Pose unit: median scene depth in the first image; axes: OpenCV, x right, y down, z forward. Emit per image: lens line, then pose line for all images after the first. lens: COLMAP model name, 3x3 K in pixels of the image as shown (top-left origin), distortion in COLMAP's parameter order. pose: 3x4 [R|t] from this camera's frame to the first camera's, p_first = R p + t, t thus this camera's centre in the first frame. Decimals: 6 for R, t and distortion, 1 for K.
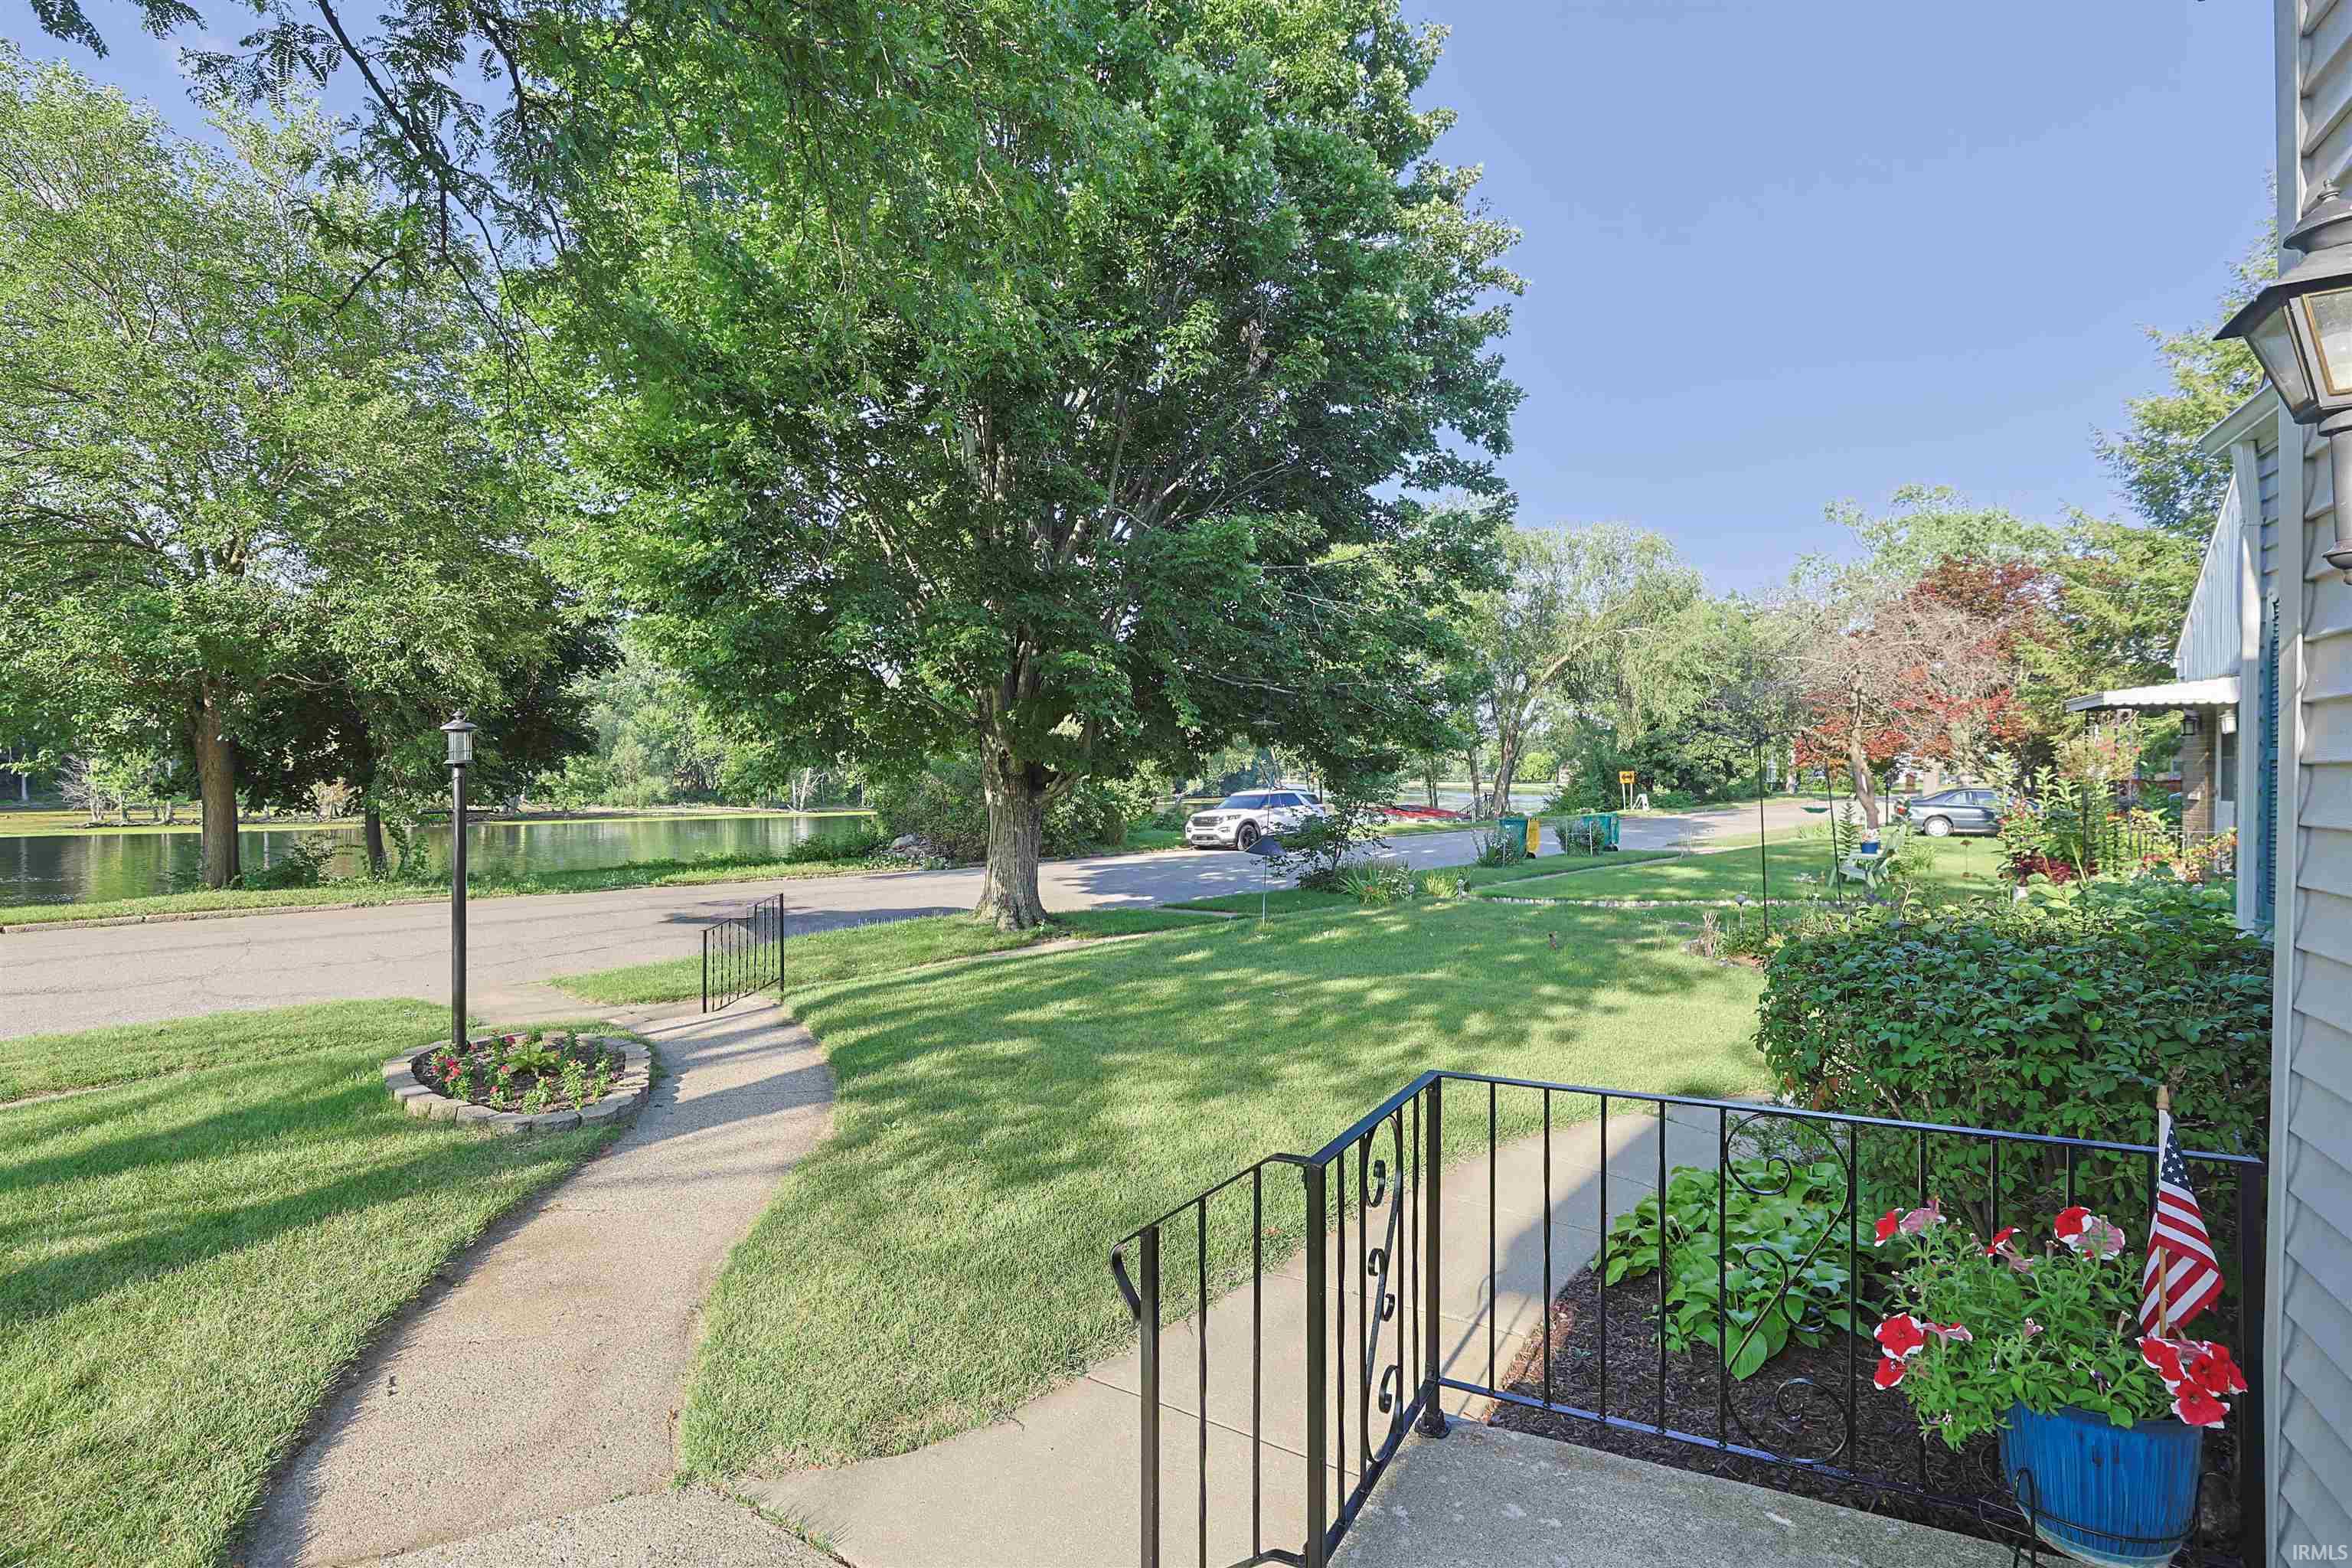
lens RADIAL K [[1170.3, 0, 1217.1], [0, 1170.3, 757.7], [0, 0, 1]] dist [-0.044818, 0.012513]
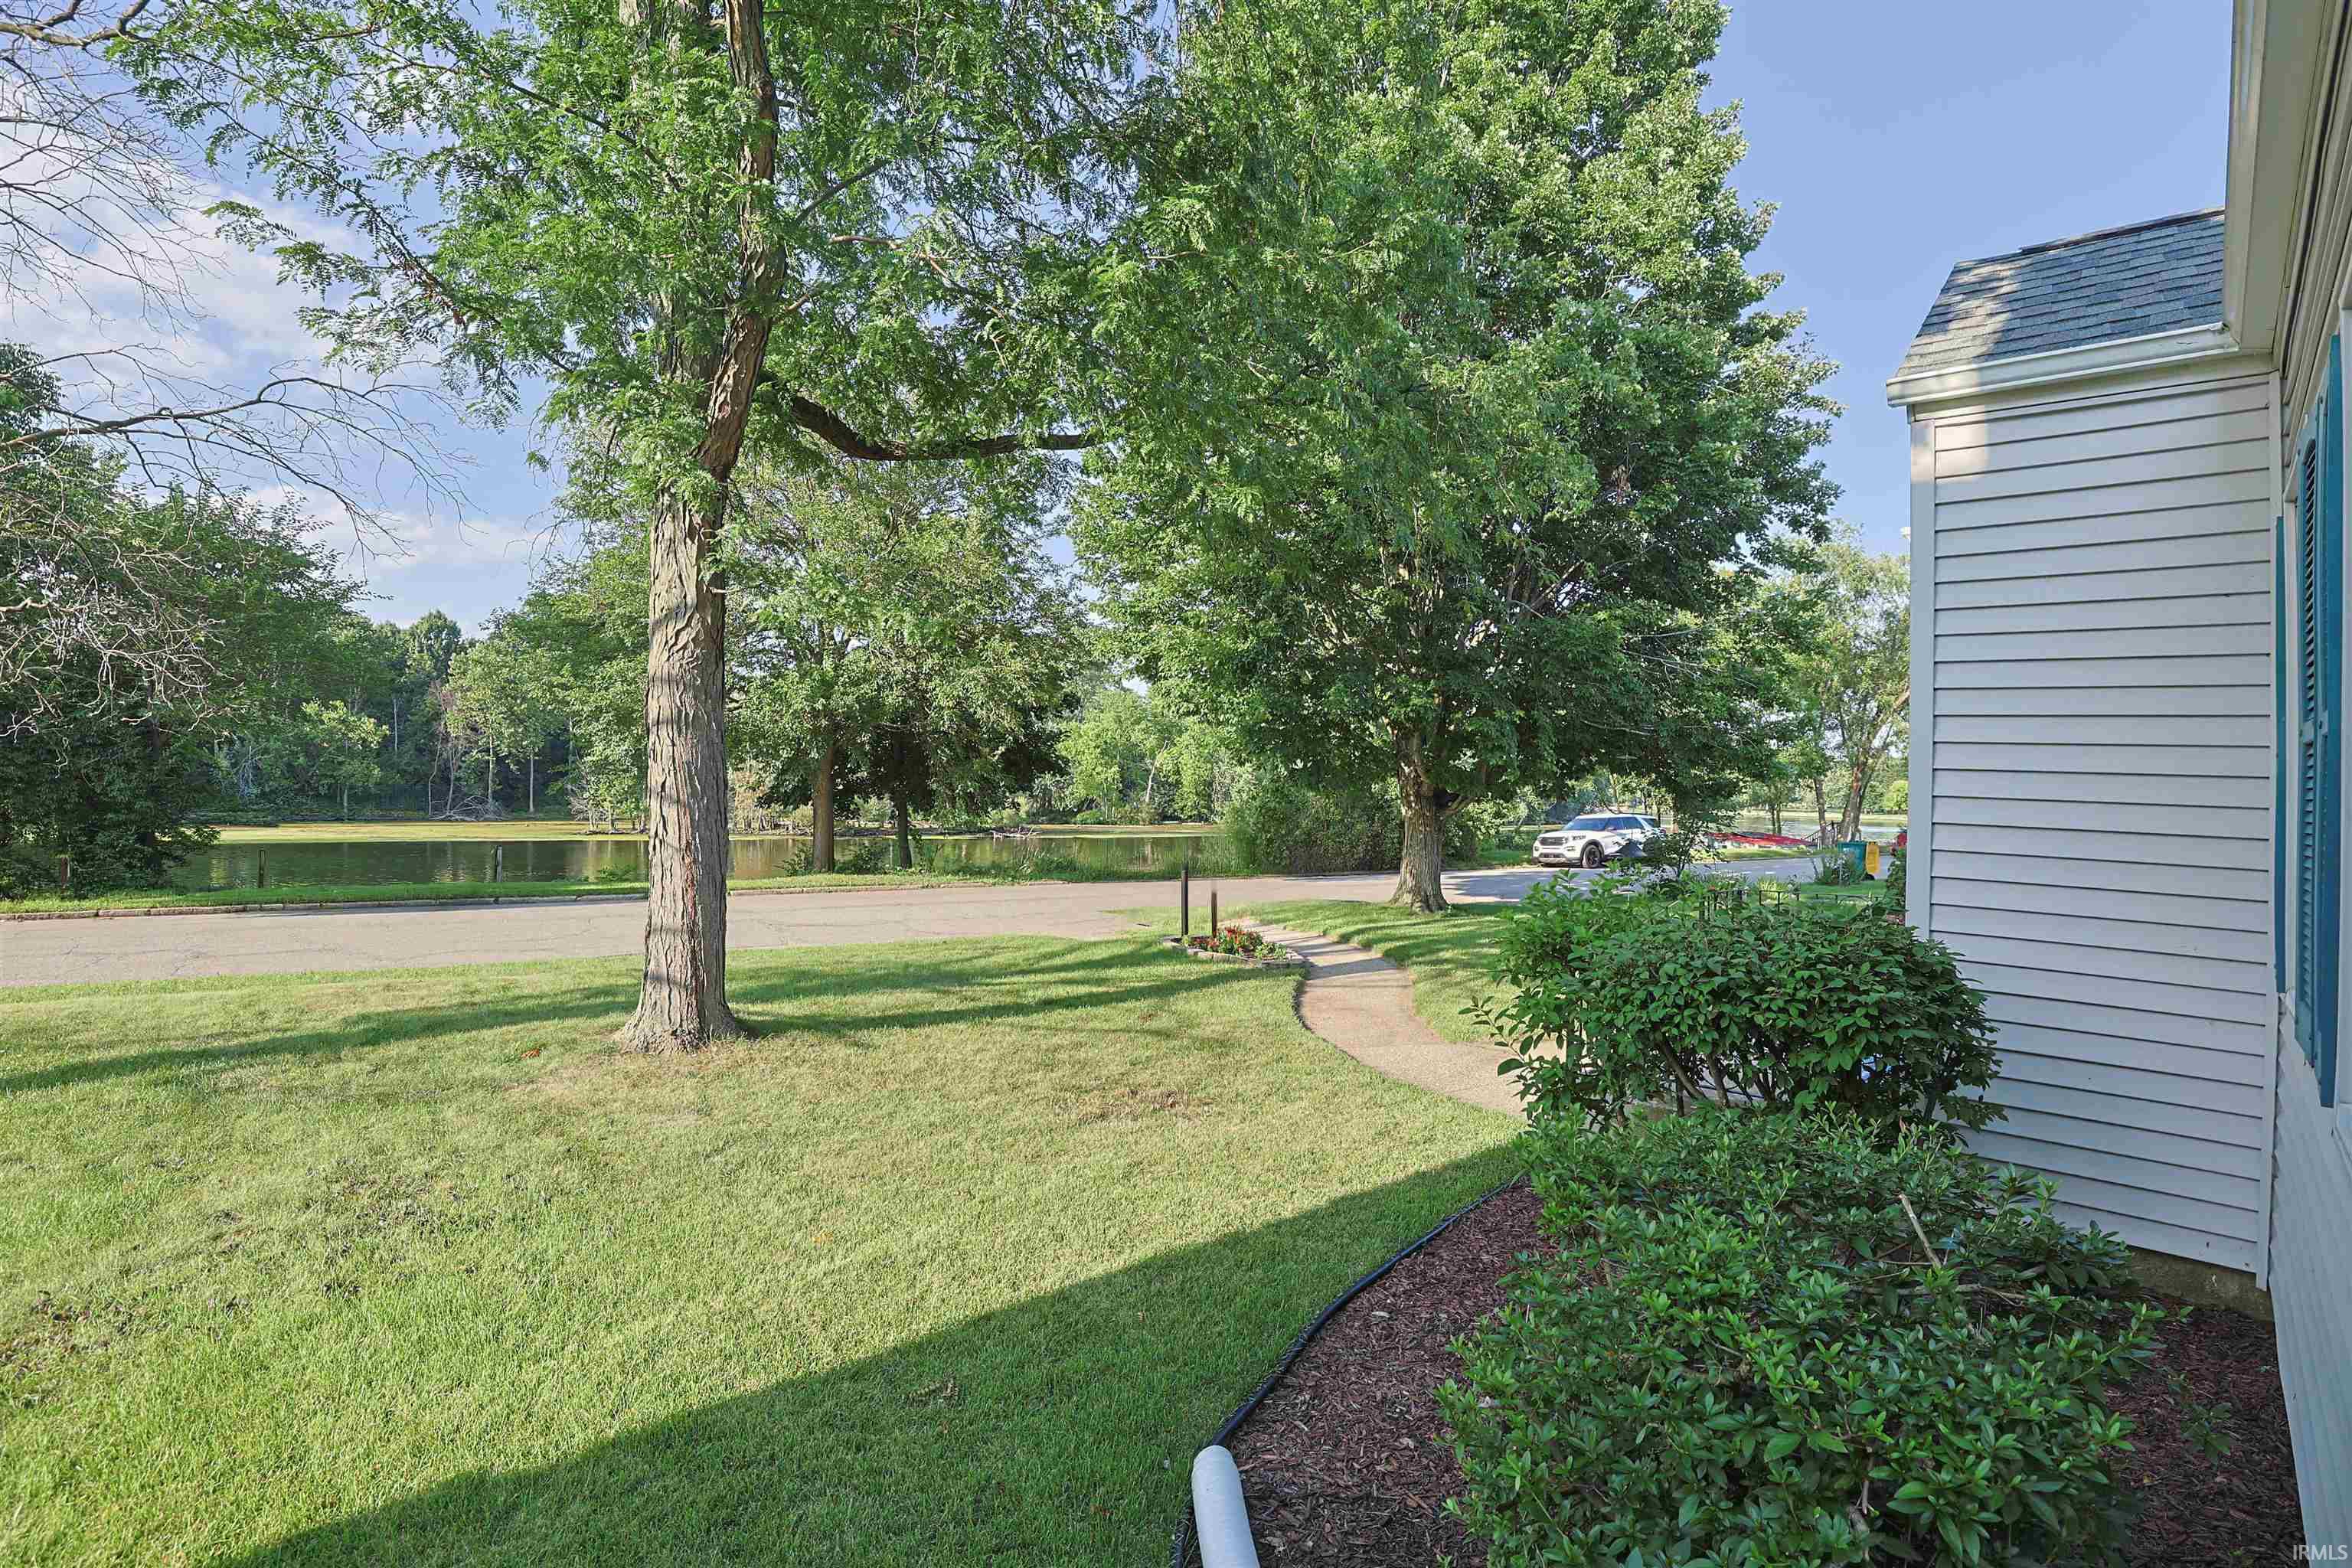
lens RADIAL K [[1170.3, 0, 1217.1], [0, 1170.3, 757.7], [0, 0, 1]] dist [-0.044818, 0.012513]
pose [[0.963790, 0.000762, -0.266663, -0.034081], [-0.006474, 0.999768, -0.020544, 0.000079], [0.266585, 0.021527, 0.963571, -0.242487]]
